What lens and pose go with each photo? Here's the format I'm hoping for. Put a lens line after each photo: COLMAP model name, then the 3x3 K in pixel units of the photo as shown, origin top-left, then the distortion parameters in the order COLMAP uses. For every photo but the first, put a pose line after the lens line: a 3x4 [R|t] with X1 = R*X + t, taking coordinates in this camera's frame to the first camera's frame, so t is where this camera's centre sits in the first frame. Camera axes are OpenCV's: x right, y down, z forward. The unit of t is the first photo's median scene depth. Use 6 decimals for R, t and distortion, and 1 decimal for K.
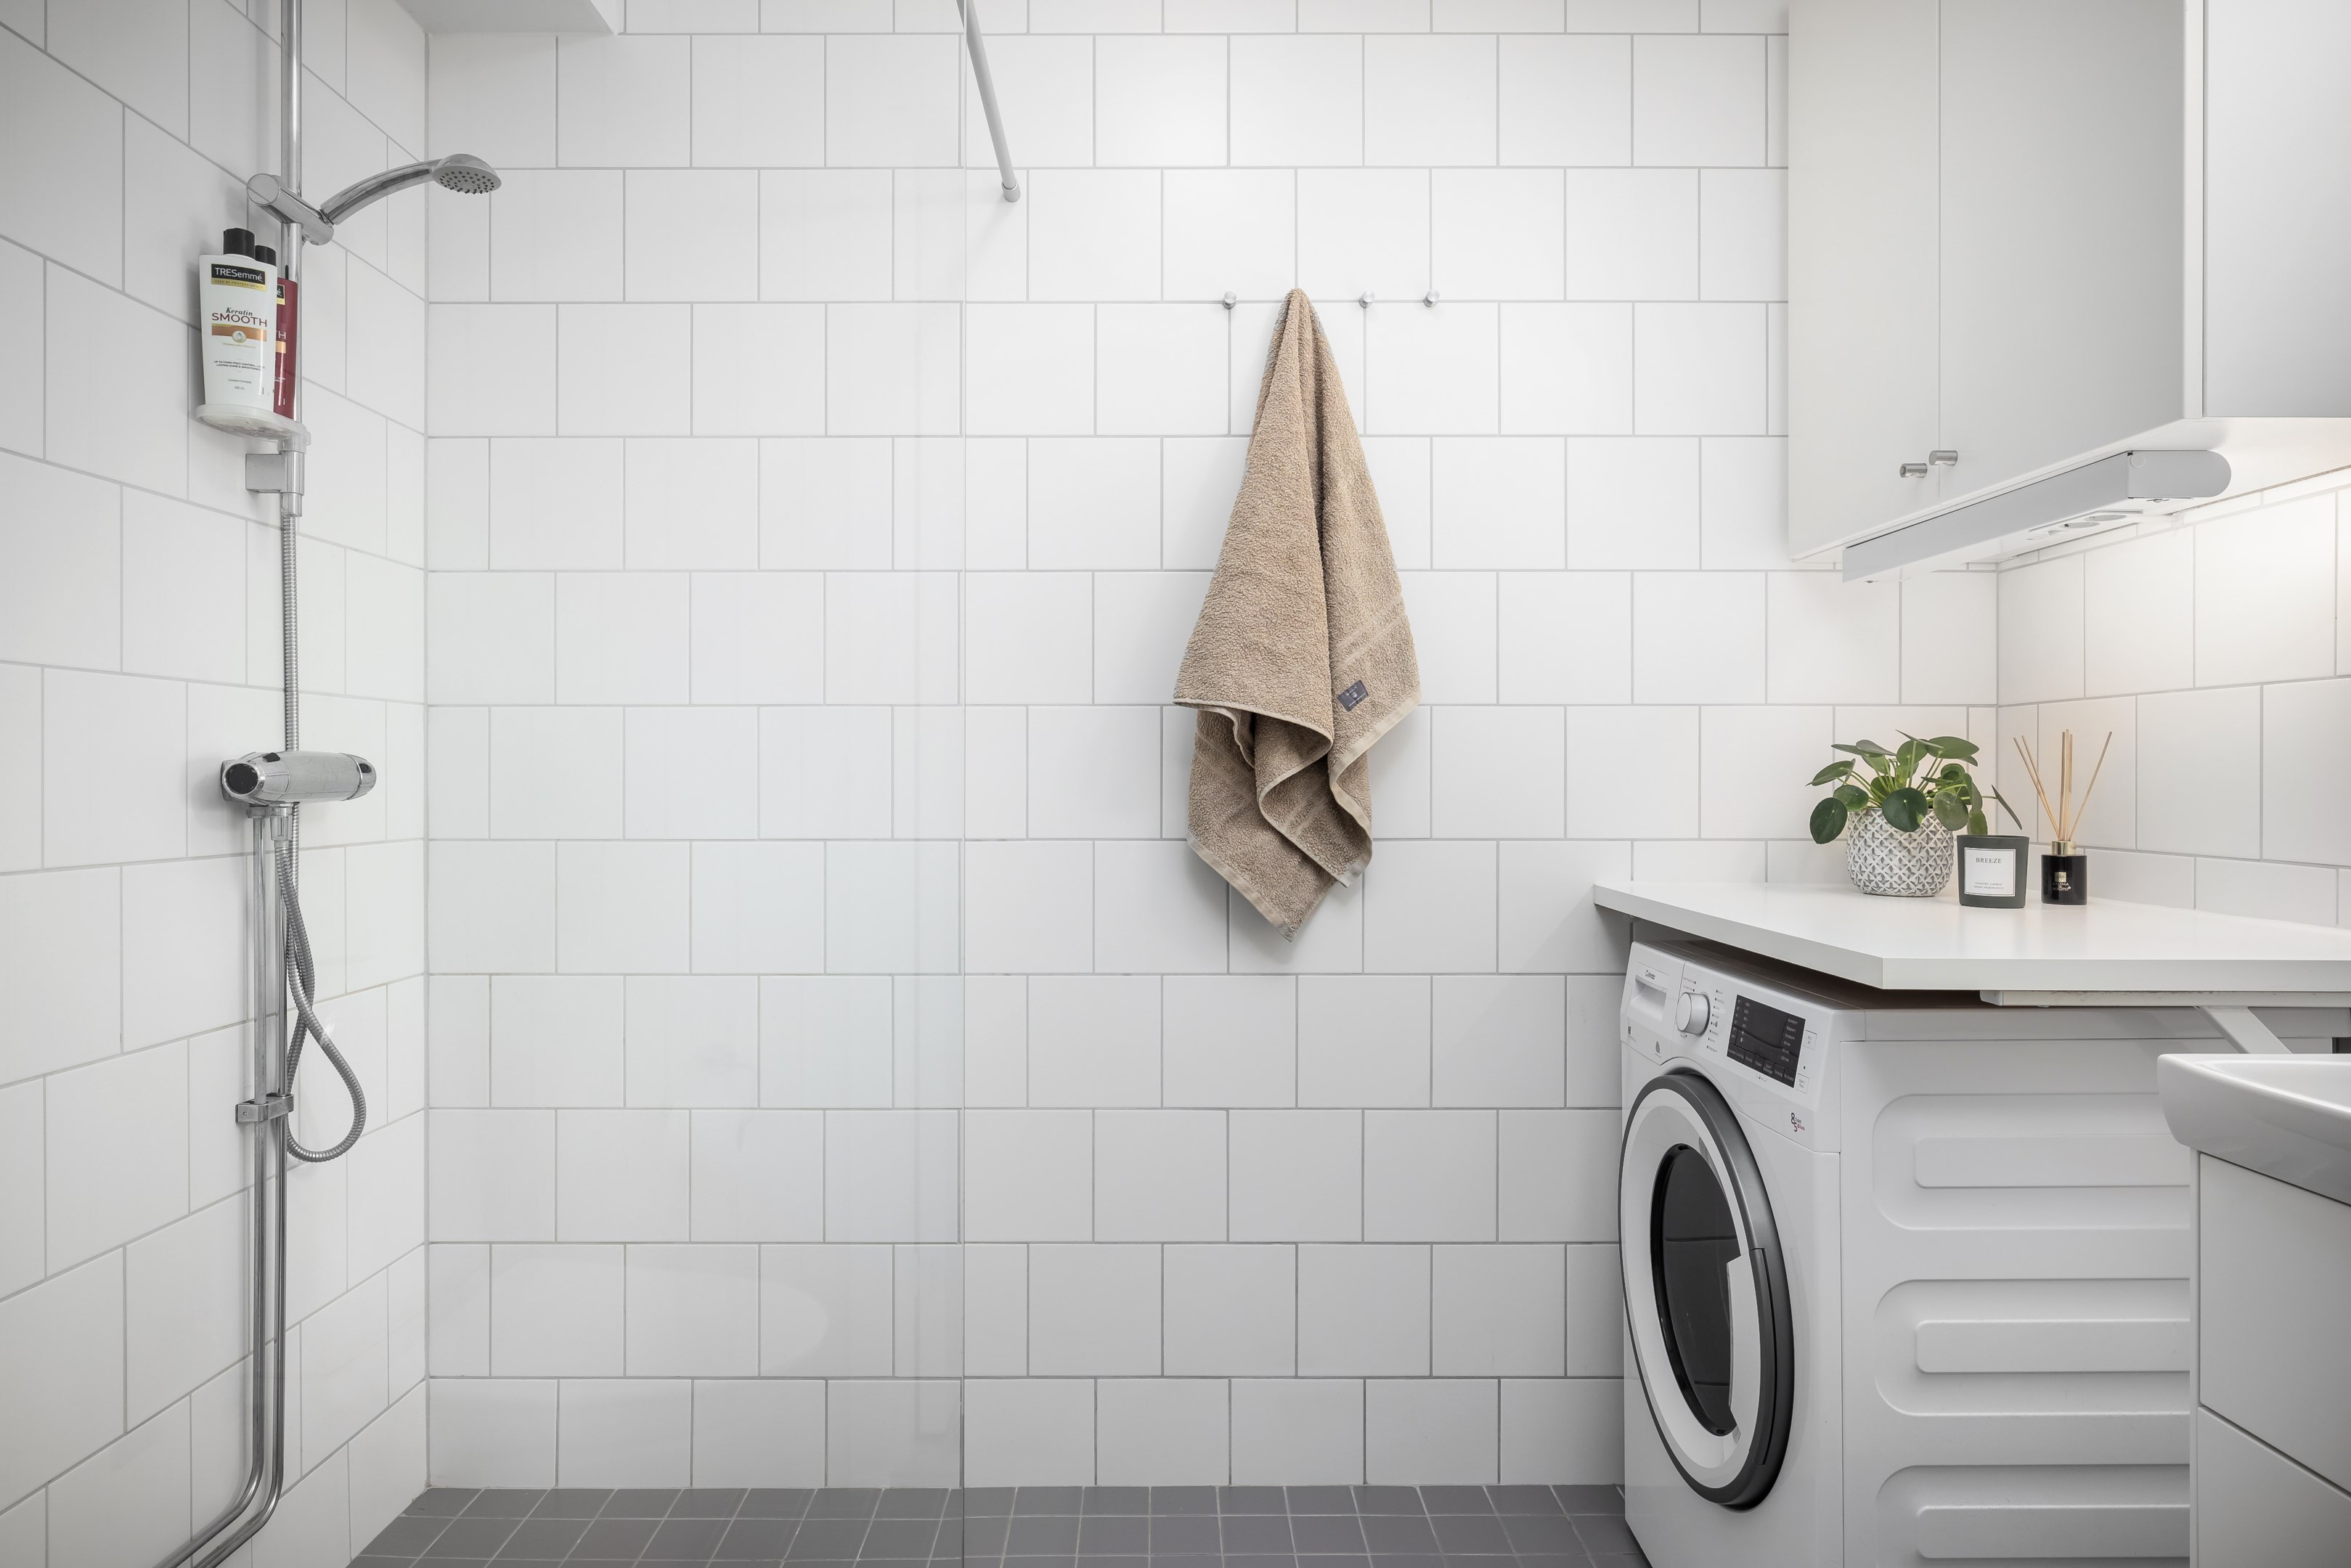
lens RADIAL K [[1427.8, 0, 1175.5], [0, 1427.8, 784.0], [0, 0, 1]] dist [-0.001064, -0.000046]
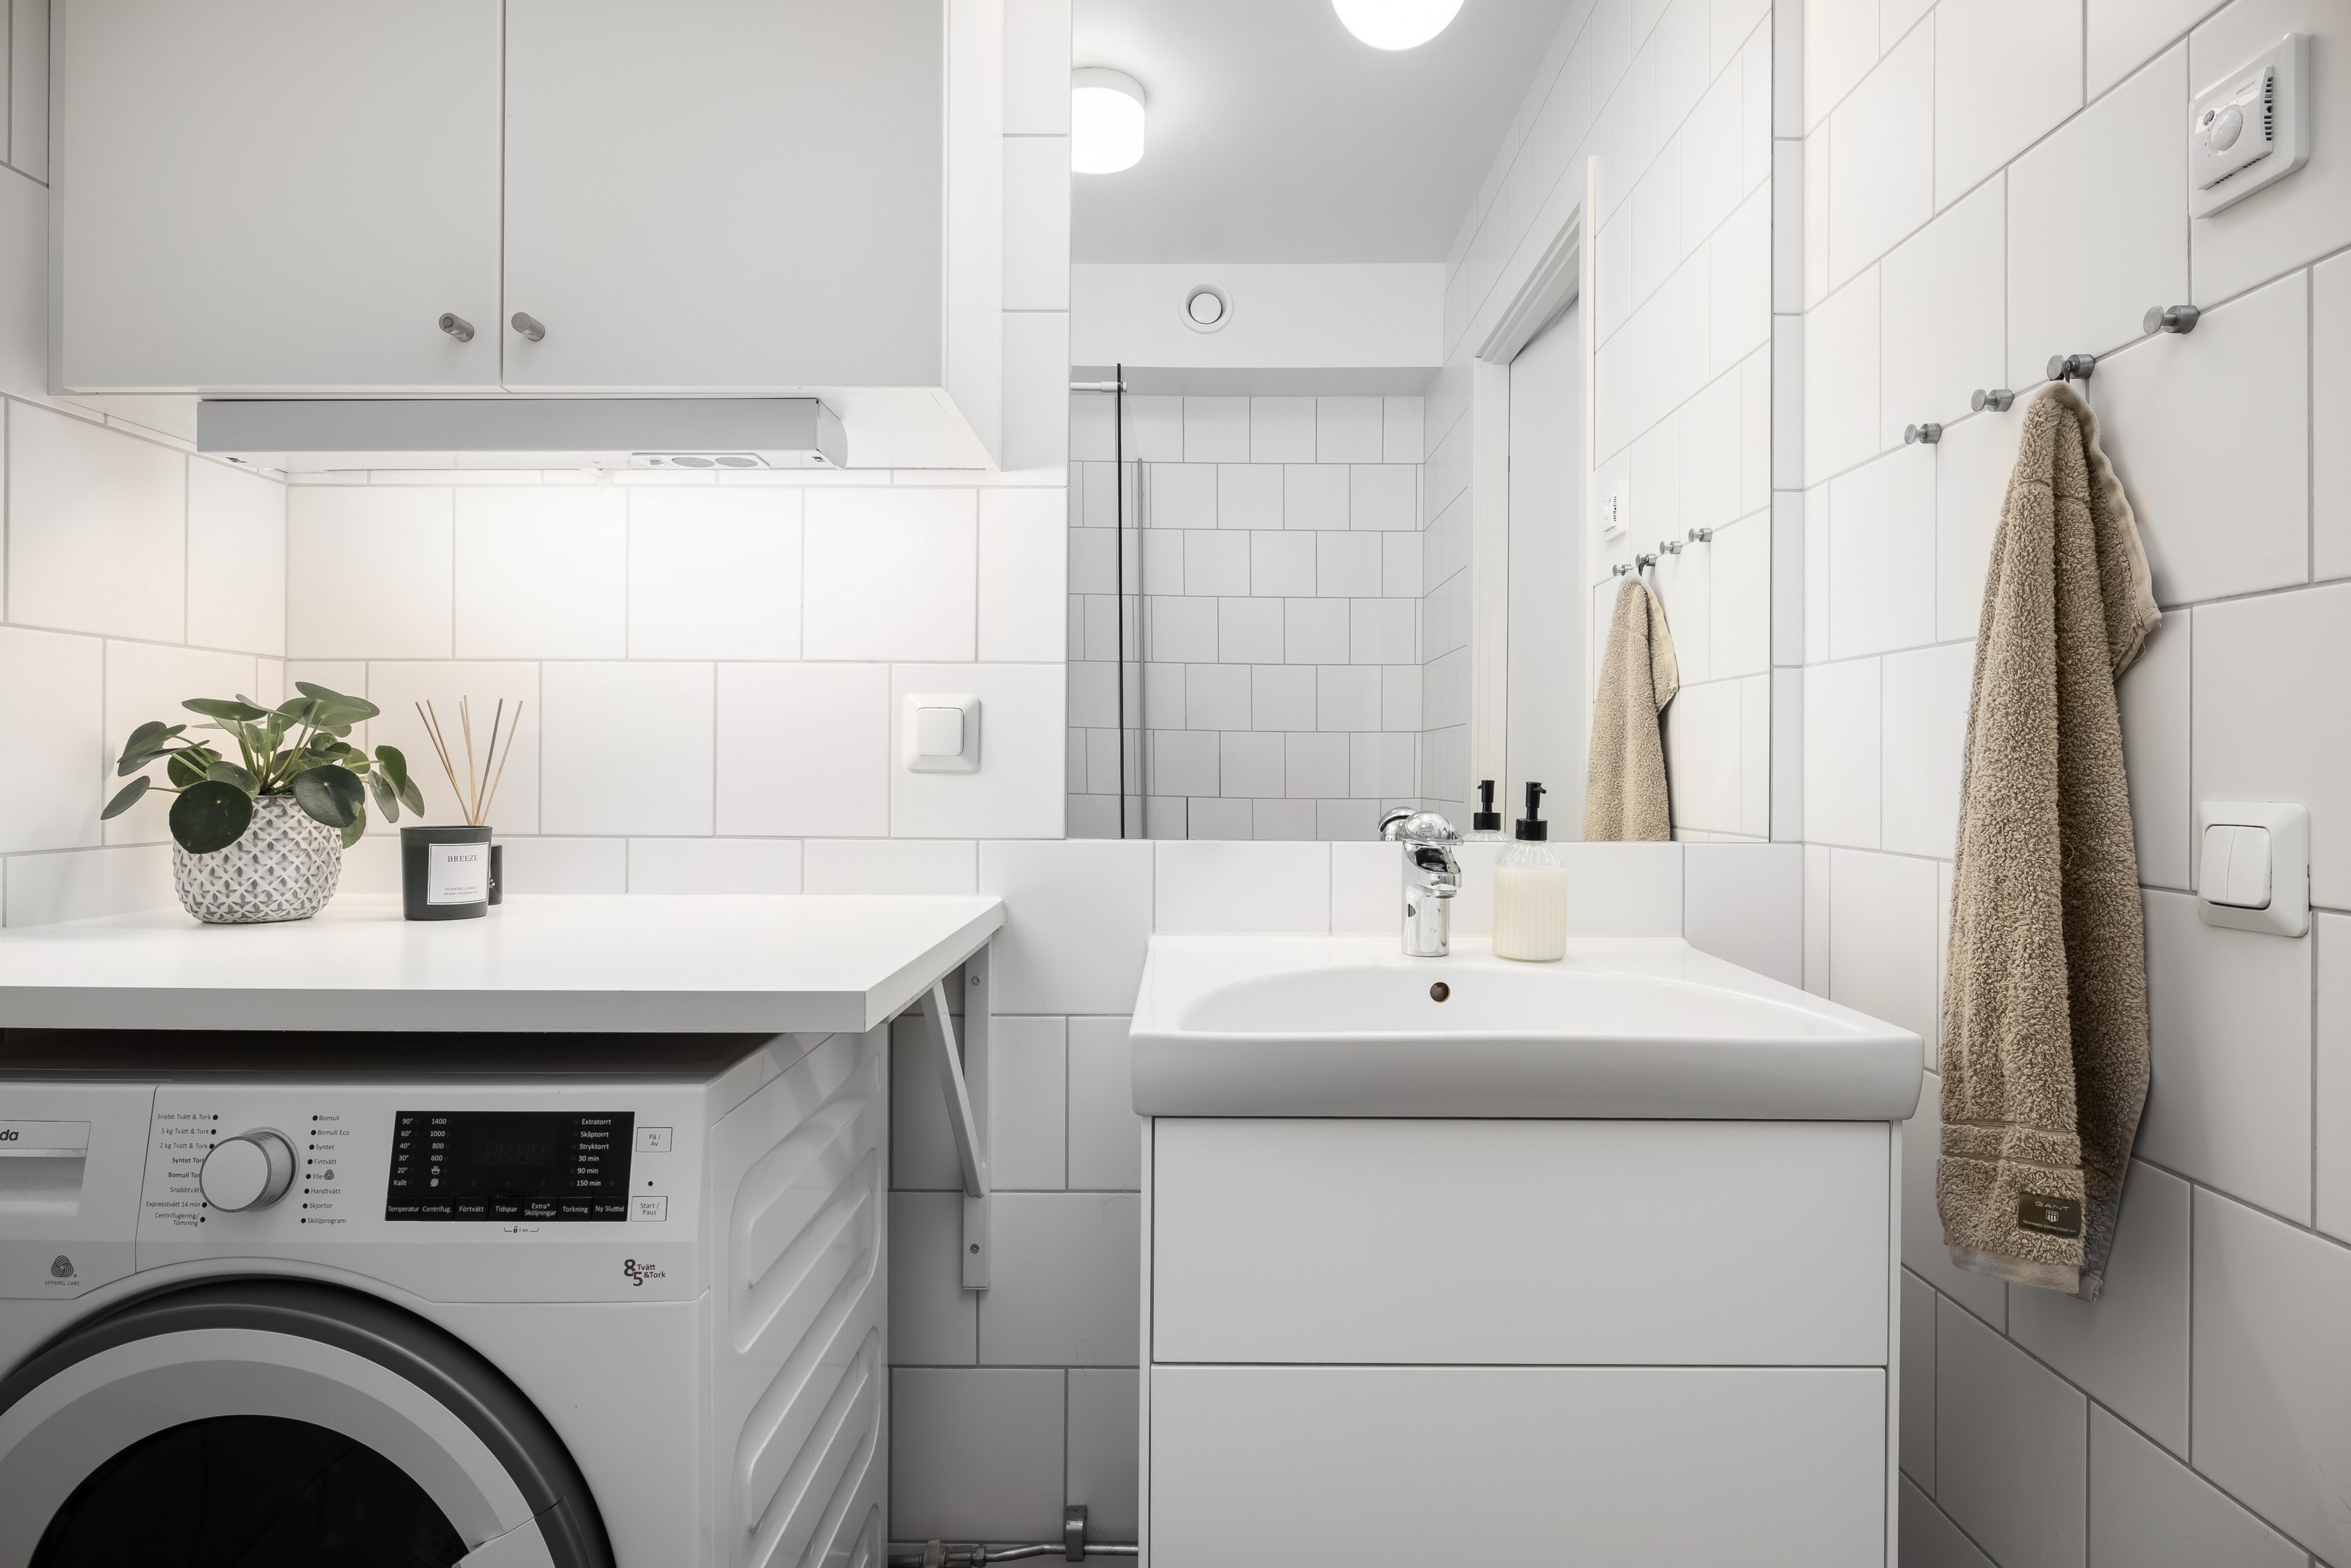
lens RADIAL K [[1290.3, 0, 1181.4], [0, 1290.3, 761.1], [0, 0, 1]] dist [0.000239, 0.000052]
pose [[0.011147, 0.002479, 0.999935, -0.128483], [0.000271, 0.999997, -0.002482, 0.002209], [-0.999938, 0.000299, 0.011147, 0.590351]]
